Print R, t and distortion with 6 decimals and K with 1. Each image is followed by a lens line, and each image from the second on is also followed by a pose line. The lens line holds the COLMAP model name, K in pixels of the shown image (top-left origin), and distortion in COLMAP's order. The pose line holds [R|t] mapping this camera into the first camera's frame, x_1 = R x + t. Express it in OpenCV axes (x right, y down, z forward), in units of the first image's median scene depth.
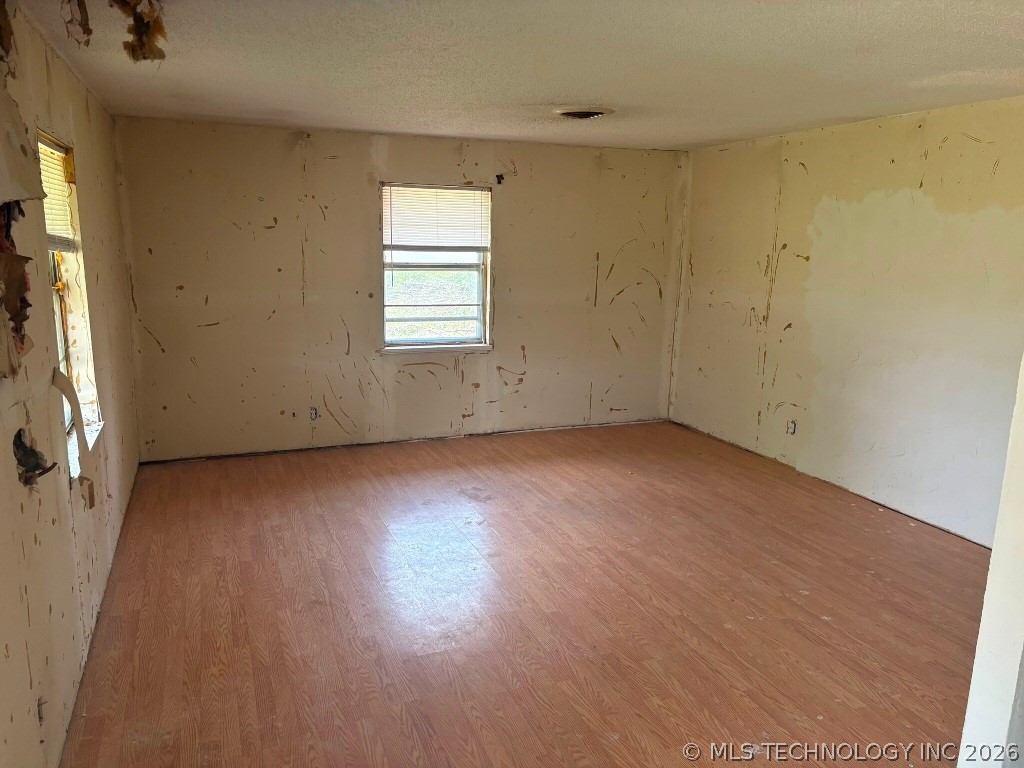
lens RADIAL K [[774.5, 0, 512.8], [0, 774.5, 378.8], [0, 0, 1]] dist [0.025863, -0.020341]
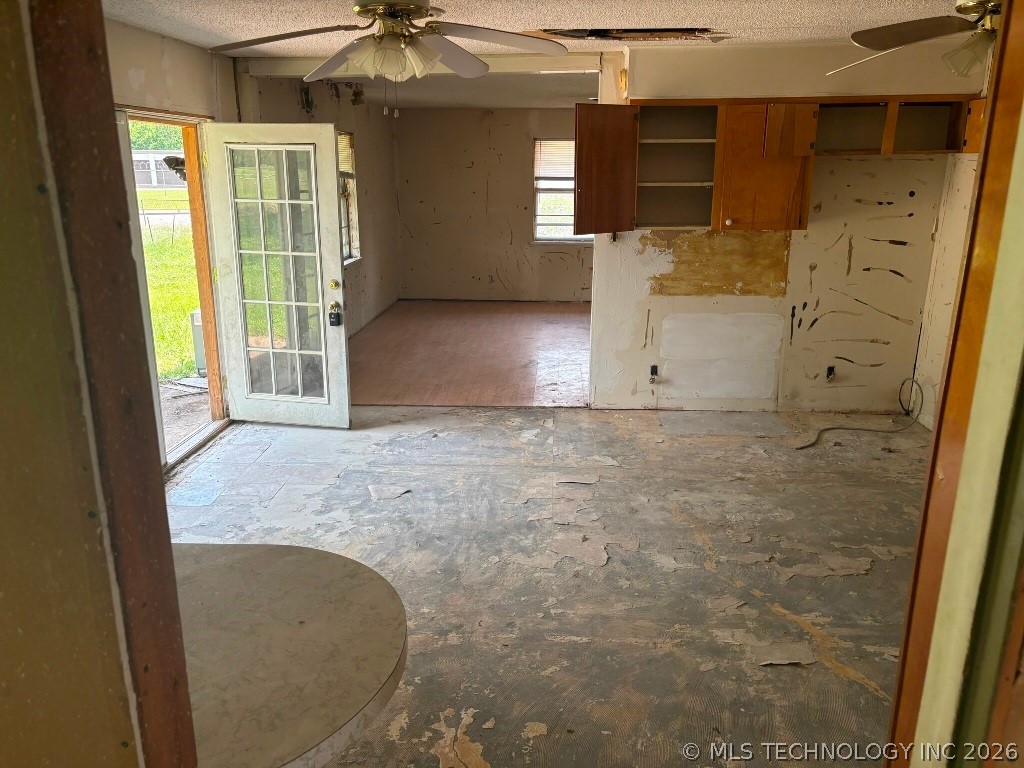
lens RADIAL K [[774.5, 0, 507.2], [0, 774.5, 384.7], [0, 0, 1]] dist [0.025863, -0.020341]
pose [[0.904774, 0.100589, -0.413843, 0.587898], [-0.067846, 0.993341, 0.093112, 0.133725], [0.420454, -0.056168, 0.905574, -0.625776]]
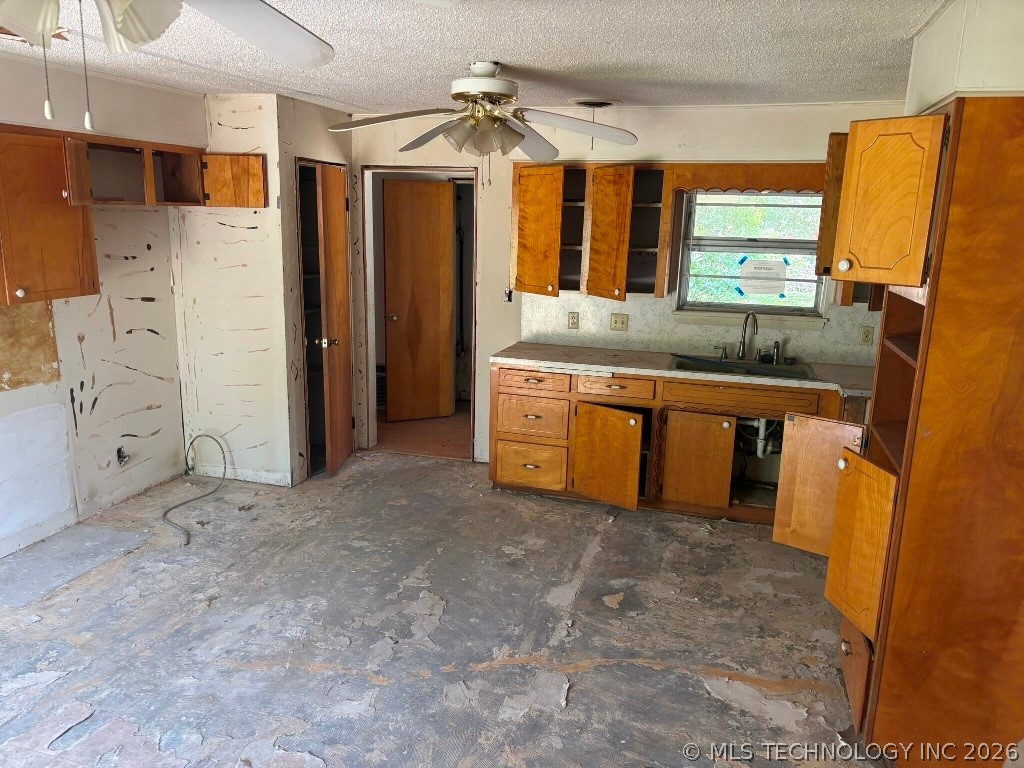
lens RADIAL K [[774.5, 0, 509.3], [0, 774.5, 392.2], [0, 0, 1]] dist [0.025863, -0.020341]
pose [[0.605564, -0.177128, 0.775834, 0.137692], [0.140662, 0.983388, 0.114722, 0.074840], [-0.783267, 0.039659, 0.620420, -0.403390]]
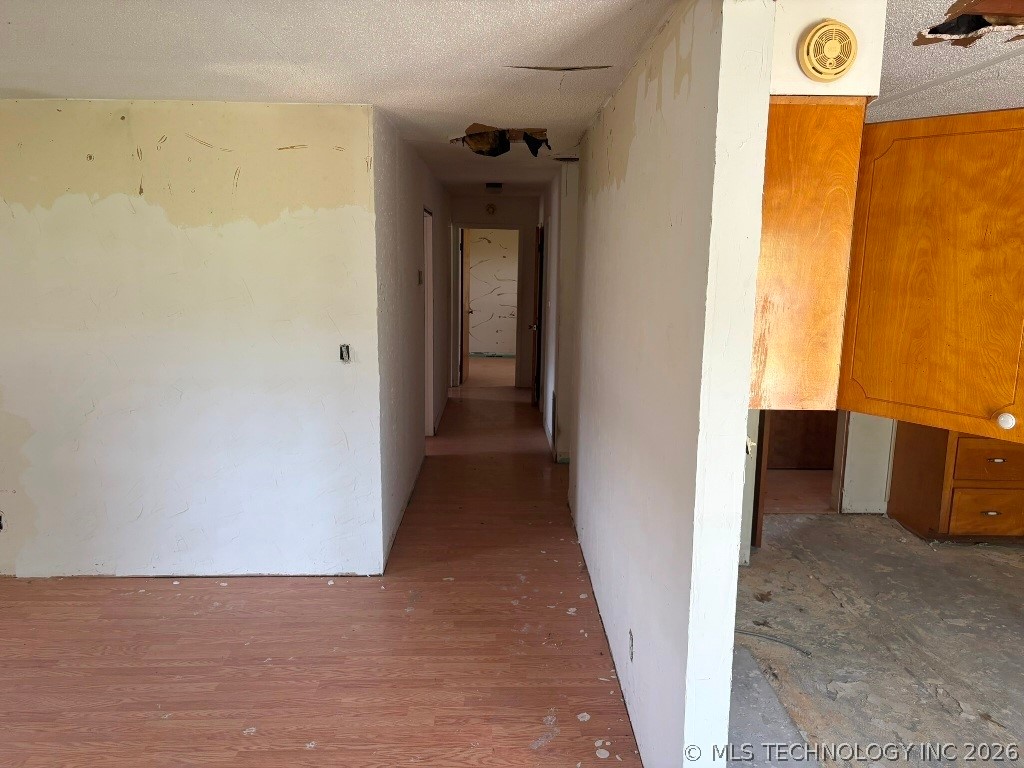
lens RADIAL K [[774.5, 0, 512.2], [0, 774.5, 385.0], [0, 0, 1]] dist [0.025863, -0.020341]
pose [[0.340320, -0.169851, 0.924842, -0.124780], [0.171286, 0.978293, 0.116638, -0.067384], [-0.924577, 0.118718, 0.362026, 0.319957]]
